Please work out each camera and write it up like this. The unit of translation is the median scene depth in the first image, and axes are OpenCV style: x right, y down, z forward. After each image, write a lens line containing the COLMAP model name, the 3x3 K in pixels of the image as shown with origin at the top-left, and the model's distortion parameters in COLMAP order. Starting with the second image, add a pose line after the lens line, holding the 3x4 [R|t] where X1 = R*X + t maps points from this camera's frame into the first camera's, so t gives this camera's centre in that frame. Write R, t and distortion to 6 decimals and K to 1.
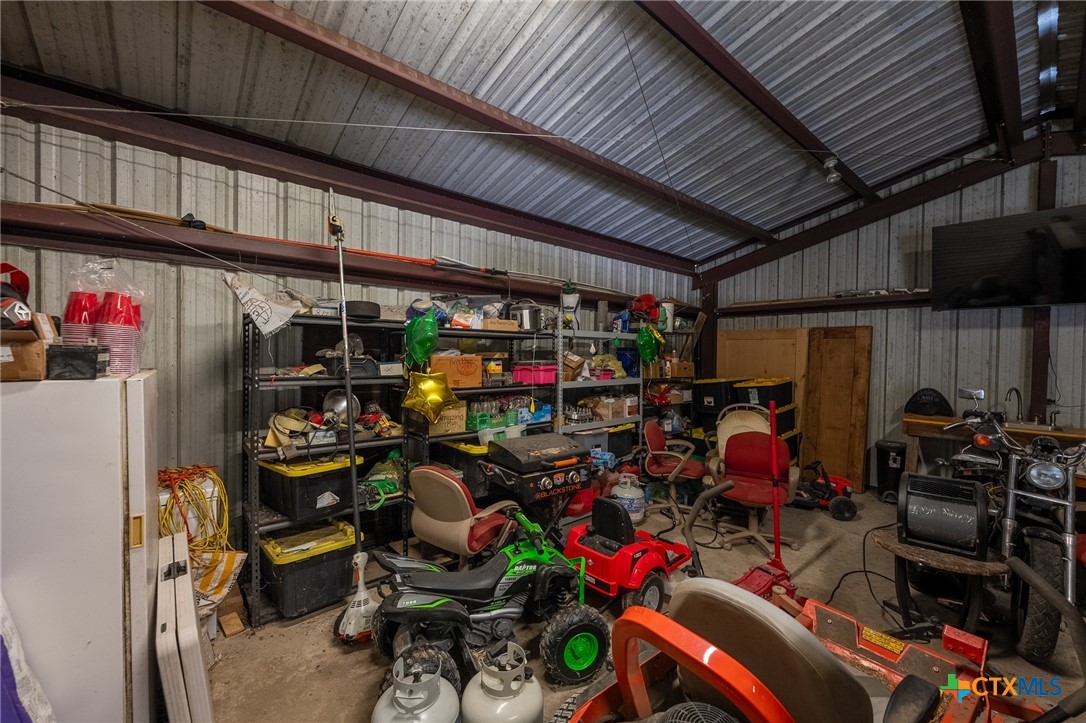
lens RADIAL K [[432.5, 0, 543.0], [0, 432.5, 361.5], [0, 0, 1]] dist [-0.000394, -0.000071]
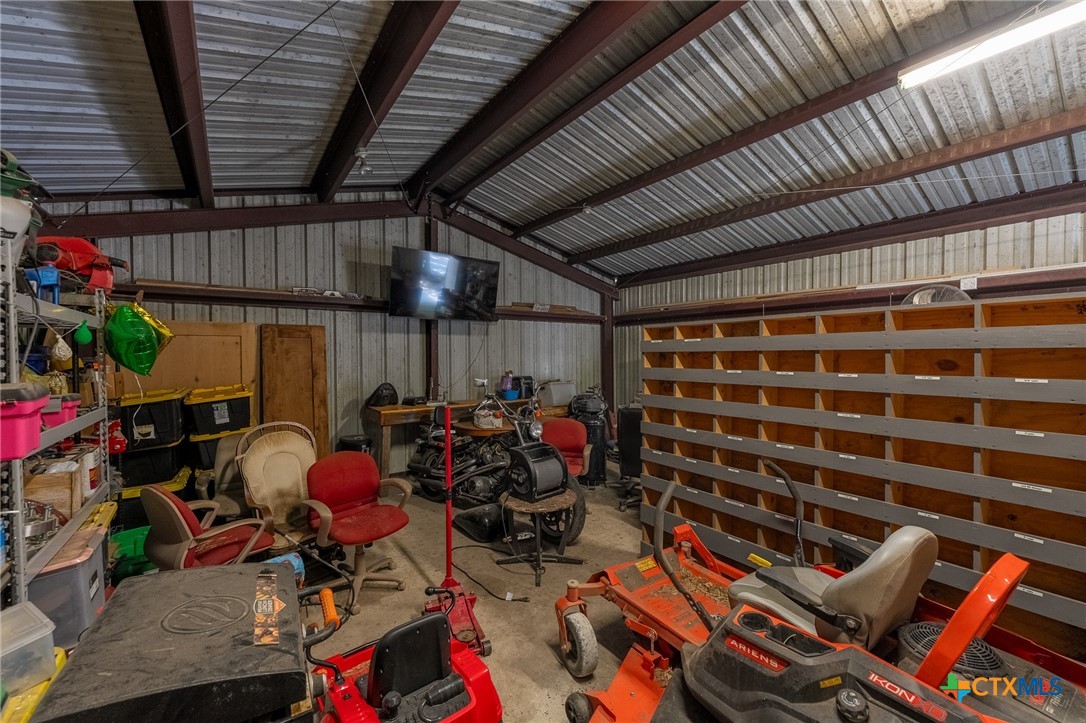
lens RADIAL K [[432.5, 0, 543.0], [0, 432.5, 361.5], [0, 0, 1]] dist [-0.000394, -0.000071]
pose [[0.090352, -0.027217, 0.995538, -0.194984], [0.026979, 0.999327, 0.024872, -0.011130], [-0.995544, 0.024611, 0.091025, 0.397888]]
